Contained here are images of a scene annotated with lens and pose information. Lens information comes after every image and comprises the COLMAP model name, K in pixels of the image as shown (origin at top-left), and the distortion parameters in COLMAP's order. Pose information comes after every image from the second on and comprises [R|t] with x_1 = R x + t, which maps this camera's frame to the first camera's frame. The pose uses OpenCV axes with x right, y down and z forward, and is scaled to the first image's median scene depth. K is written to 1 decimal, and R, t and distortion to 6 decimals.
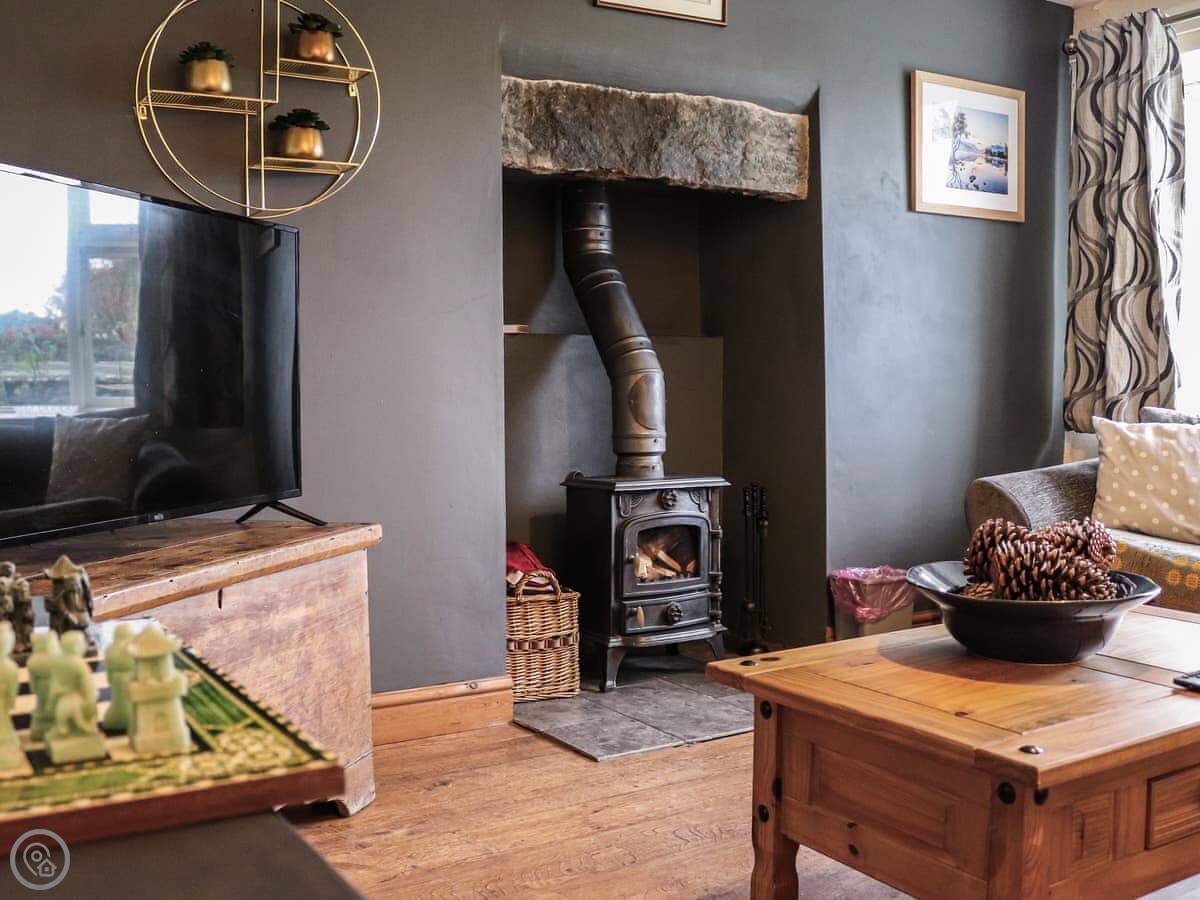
lens RADIAL K [[1209.7, 0, 627.8], [0, 1209.7, 446.0], [0, 0, 1]] dist [-0.043471, 0.000000]
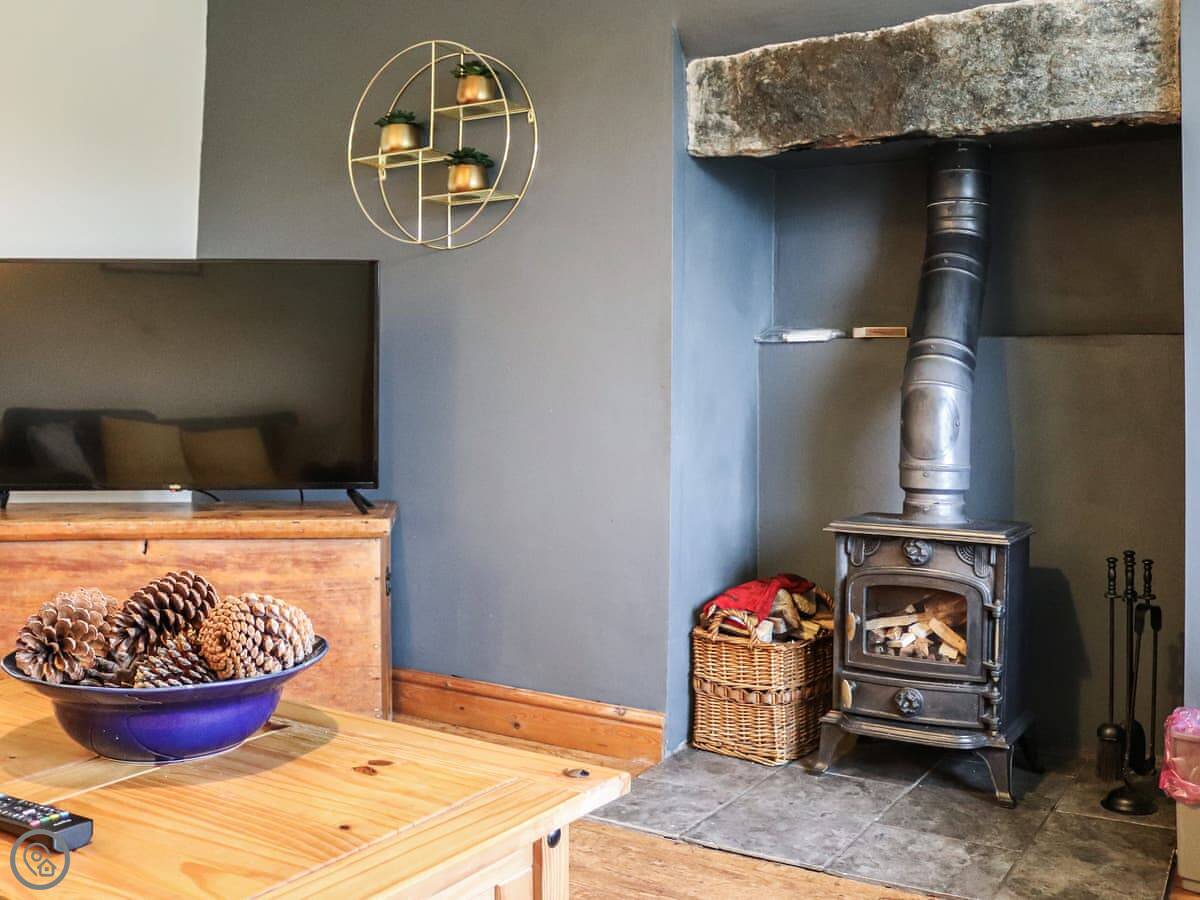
lens RADIAL K [[1209.7, 0, 605.7], [0, 1209.7, 421.7], [0, 0, 1]] dist [-0.043471, 0.000000]
pose [[0.442811, 0.033148, -0.896002, 0.744046], [-0.058269, 0.998268, 0.008134, -0.038373], [0.894720, 0.048607, 0.443975, 0.581388]]
